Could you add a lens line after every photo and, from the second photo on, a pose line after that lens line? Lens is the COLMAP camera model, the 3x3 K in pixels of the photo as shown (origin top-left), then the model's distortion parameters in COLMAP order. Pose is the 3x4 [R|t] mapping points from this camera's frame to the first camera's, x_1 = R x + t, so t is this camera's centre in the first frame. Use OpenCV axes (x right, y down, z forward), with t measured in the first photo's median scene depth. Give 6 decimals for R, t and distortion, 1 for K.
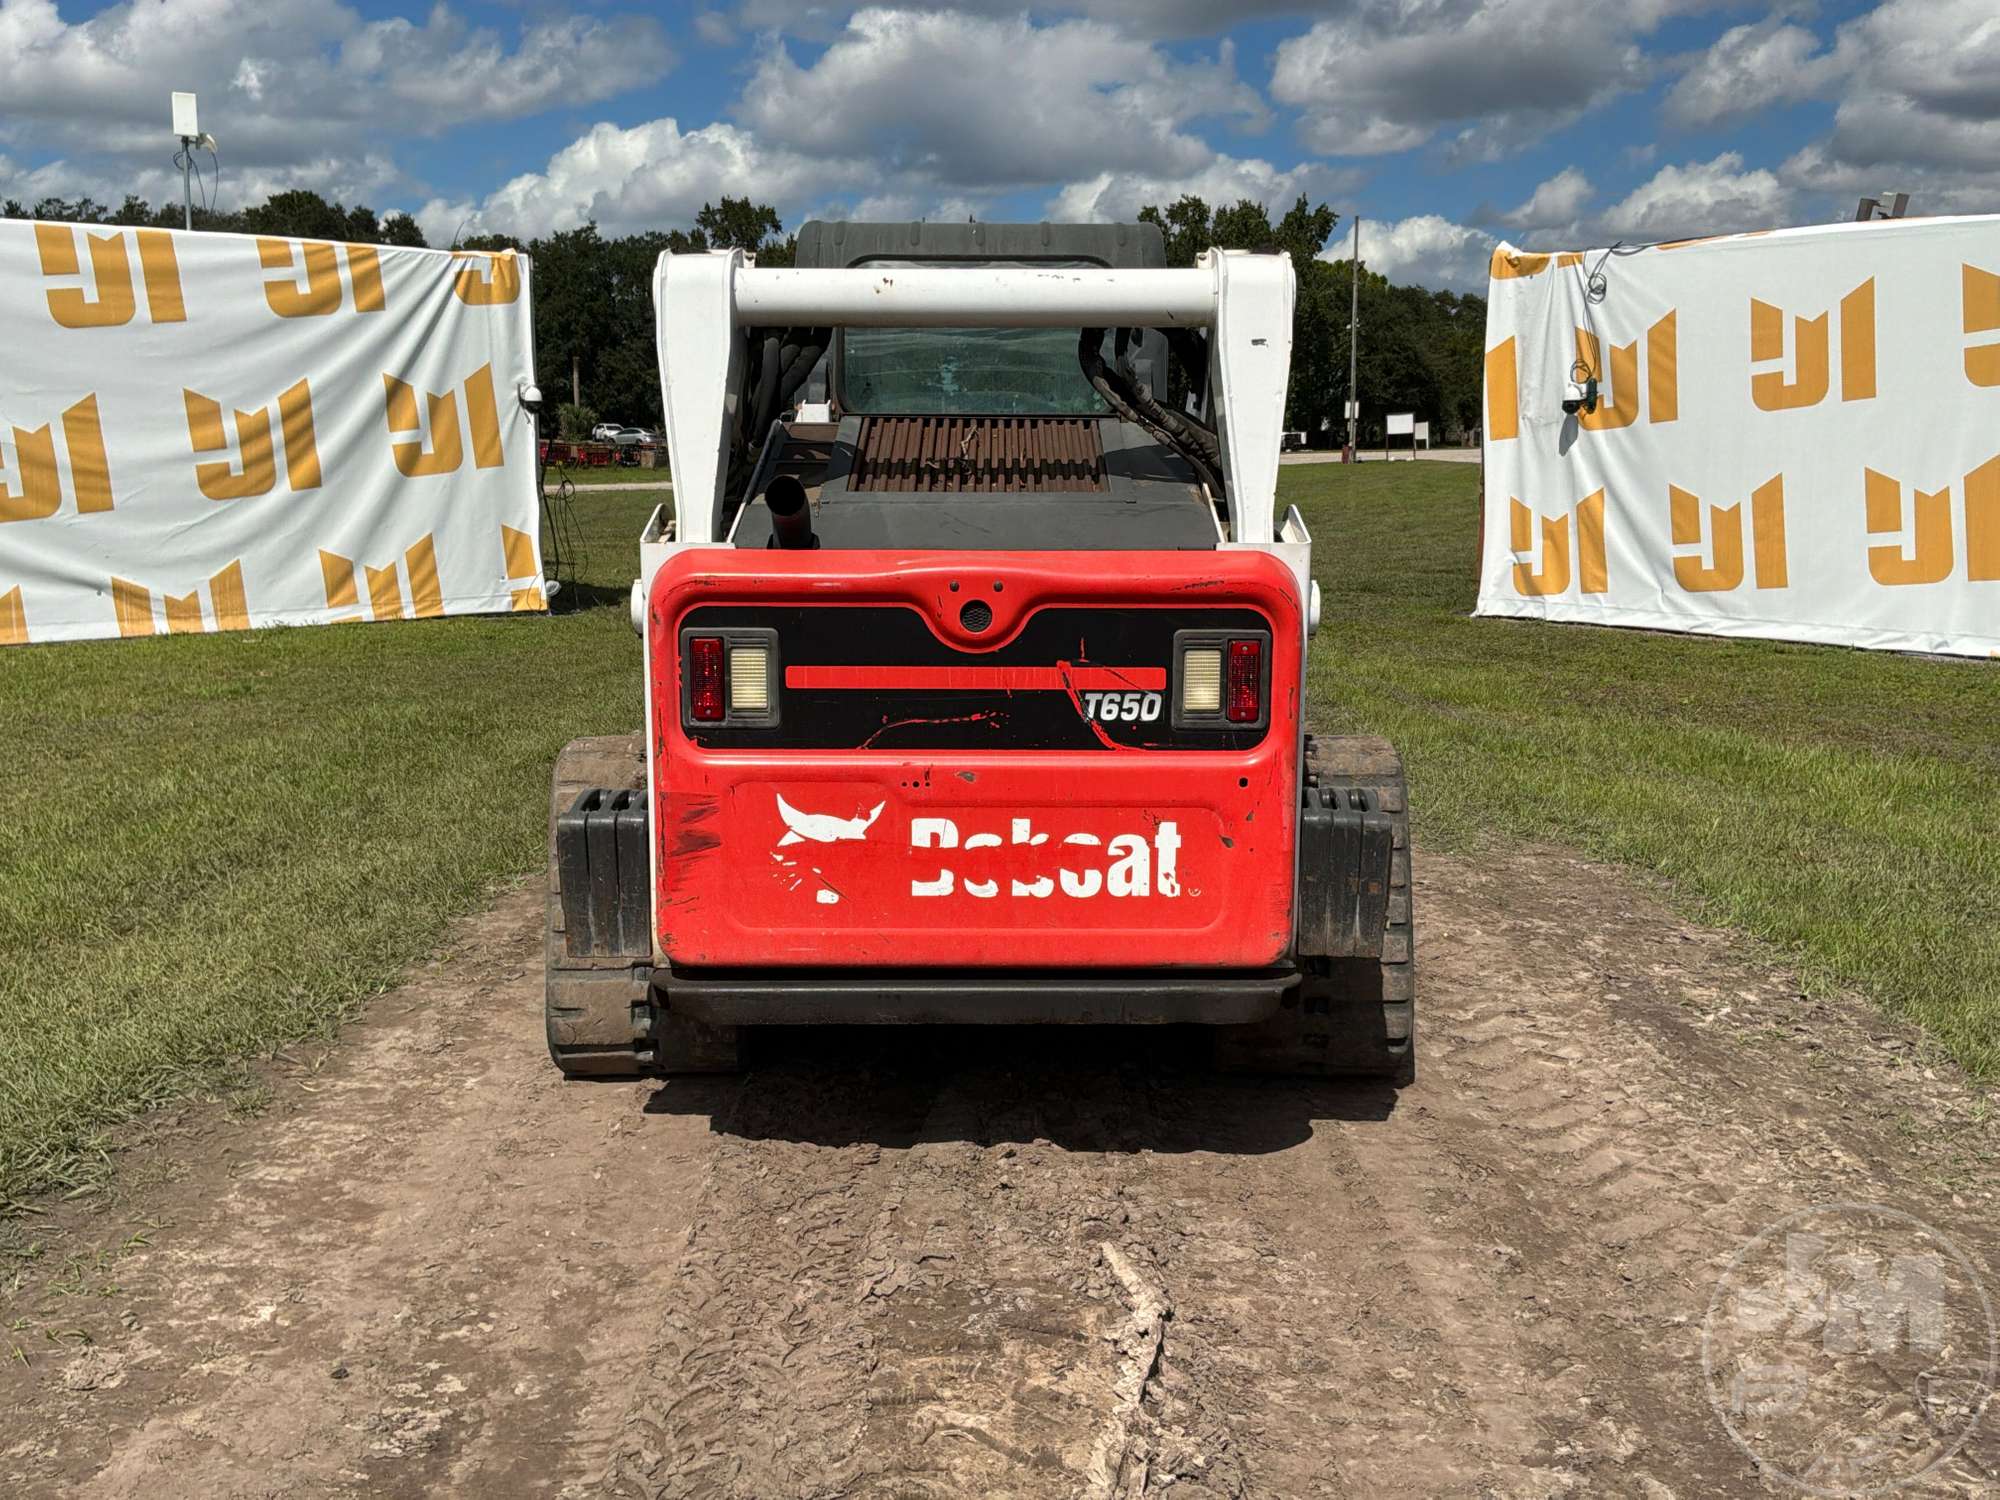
lens RADIAL K [[1963.0, 0, 1000.0], [0, 1963.0, 750.0], [0, 0, 1]] dist [0.157254, -0.376906]
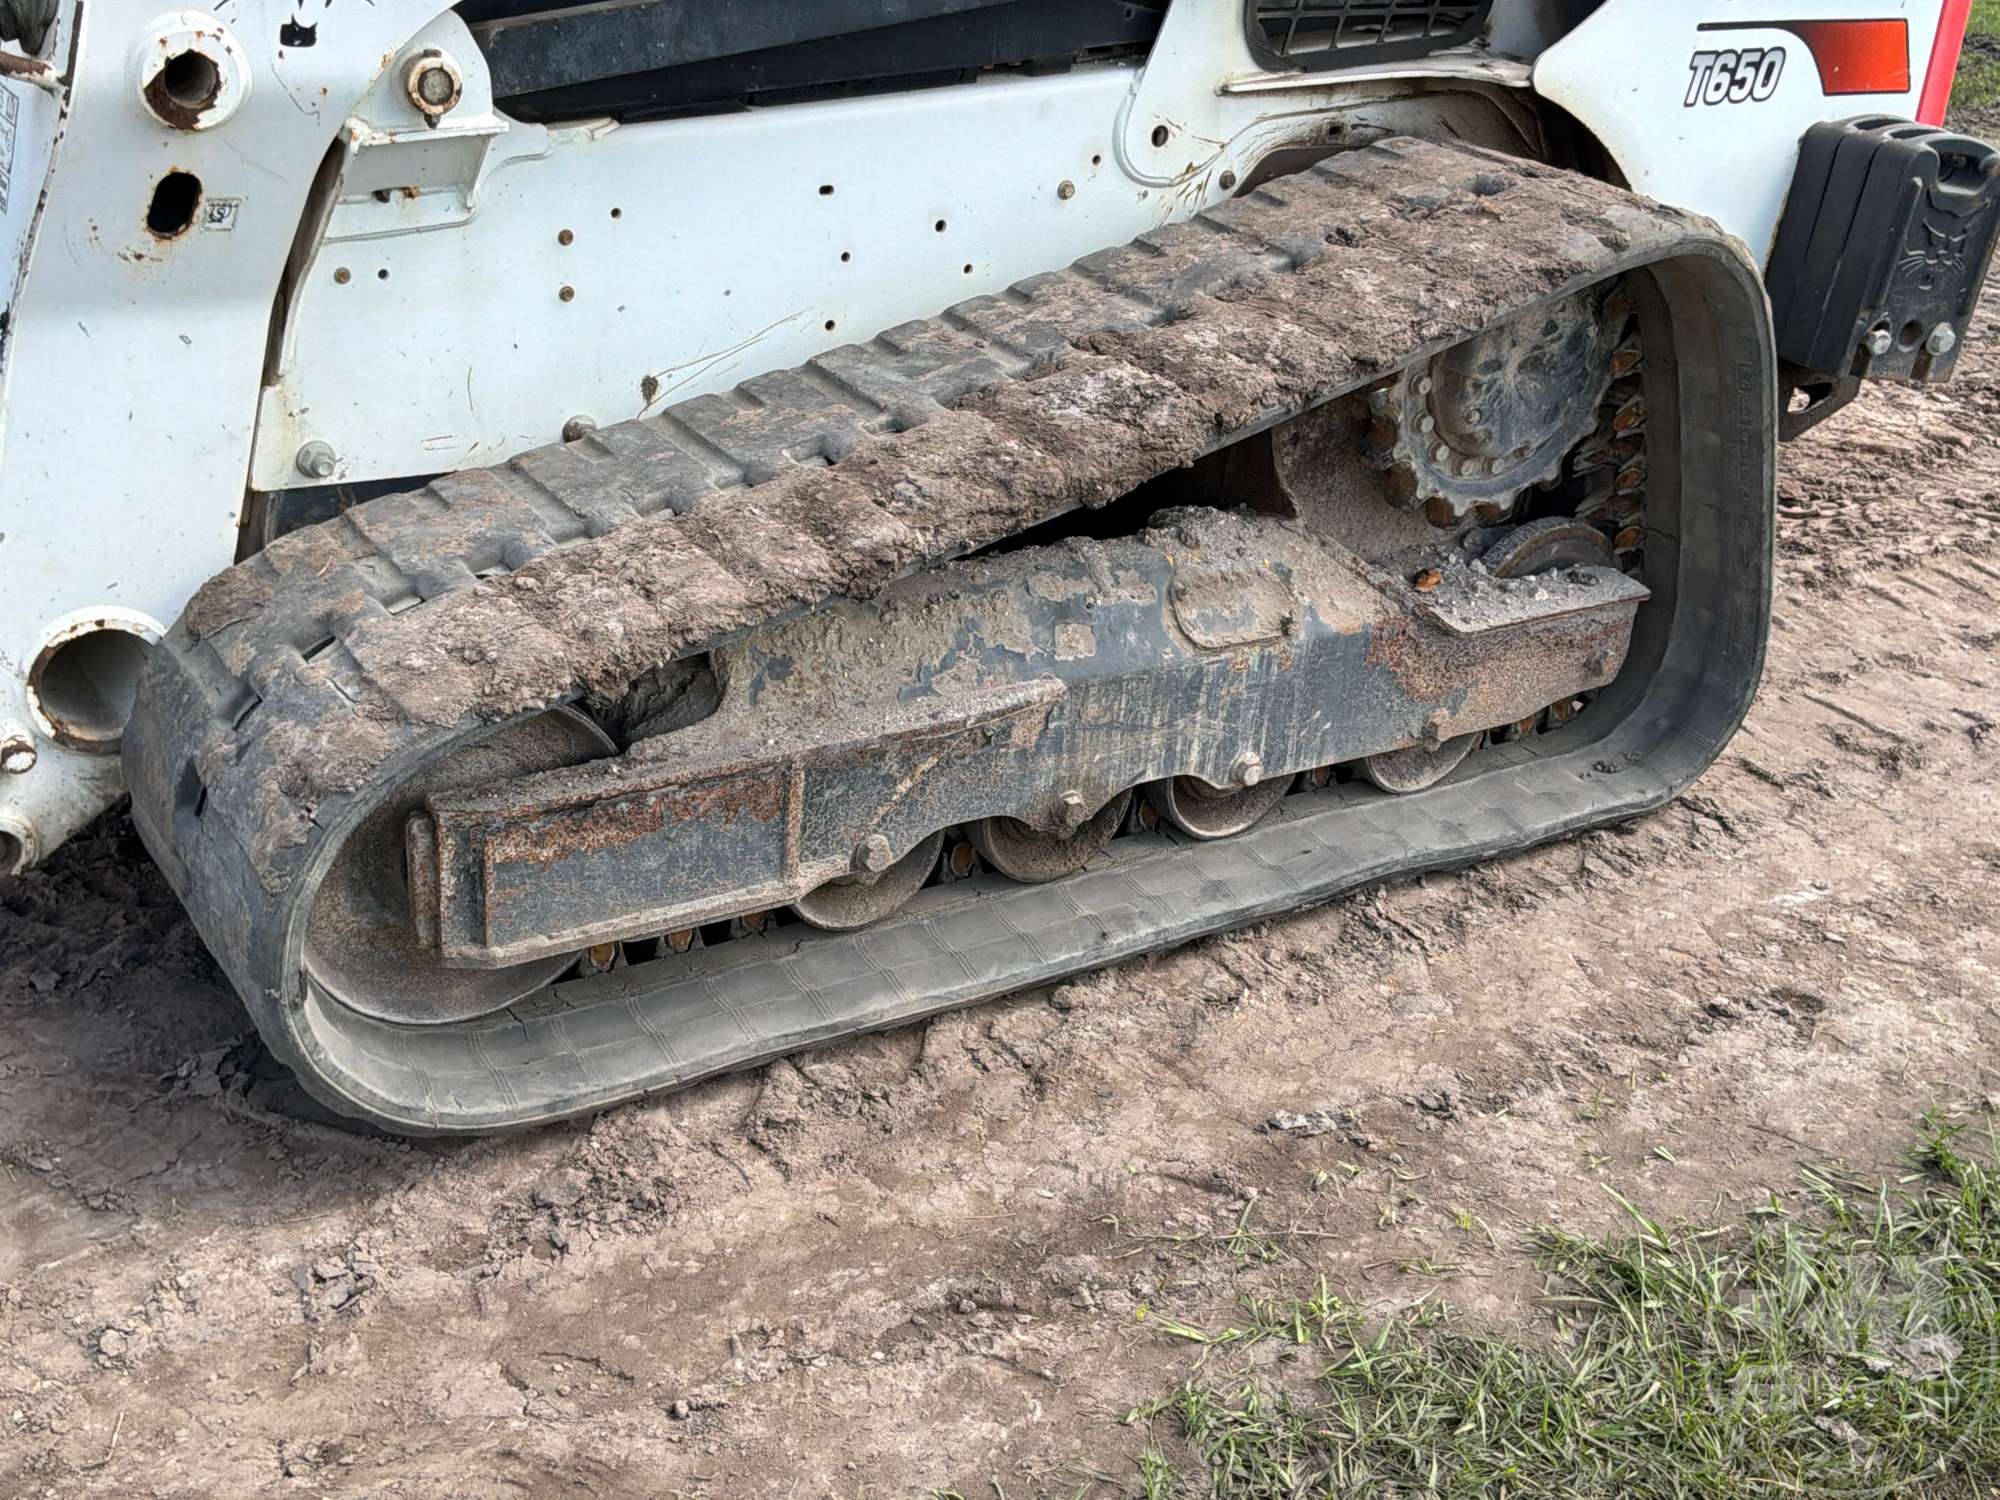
lens RADIAL K [[2329.0, 0, 1000.0], [0, 2329.0, 750.0], [0, 0, 1]] dist [0.167009, -0.376897]
pose [[-0.543011, -0.400593, 0.738014, -0.185834], [0.078167, 0.850945, 0.519405, -0.062117], [-0.836079, 0.339731, -0.430760, 0.449980]]
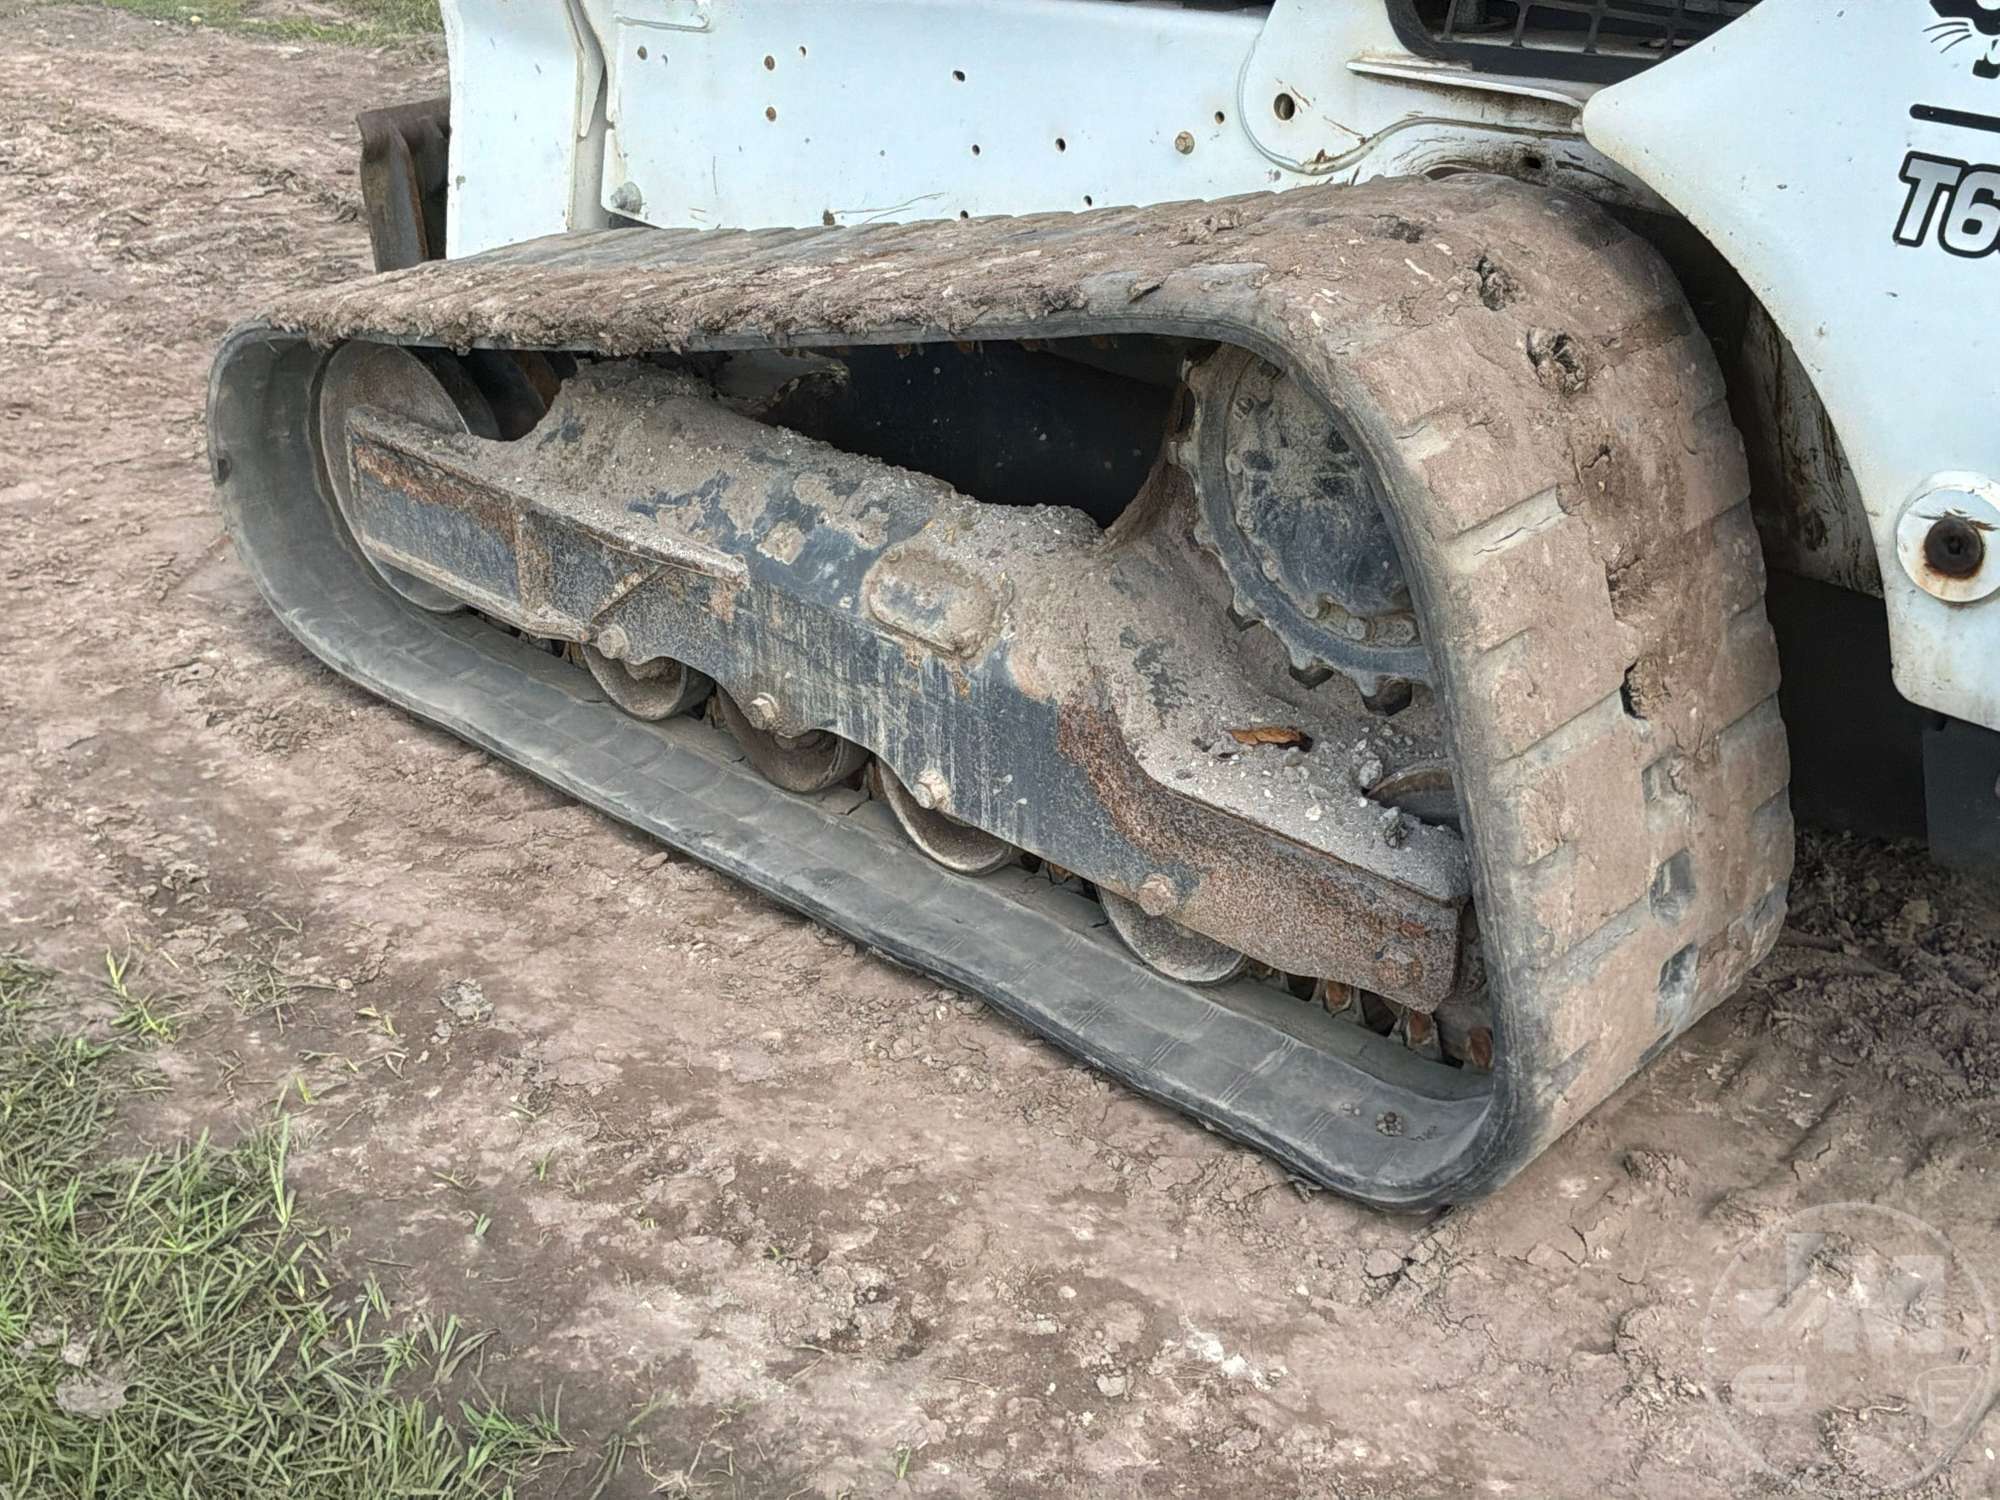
lens RADIAL K [[2457.2, 0, 977.5], [0, 2457.2, 756.1], [0, 0, 1]] dist [0.176183, -0.394694]
pose [[0.679262, -0.331865, 0.654575, -0.169917], [0.121677, 0.930500, 0.345490, -0.024825], [-0.723739, -0.155032, 0.672434, 0.241197]]
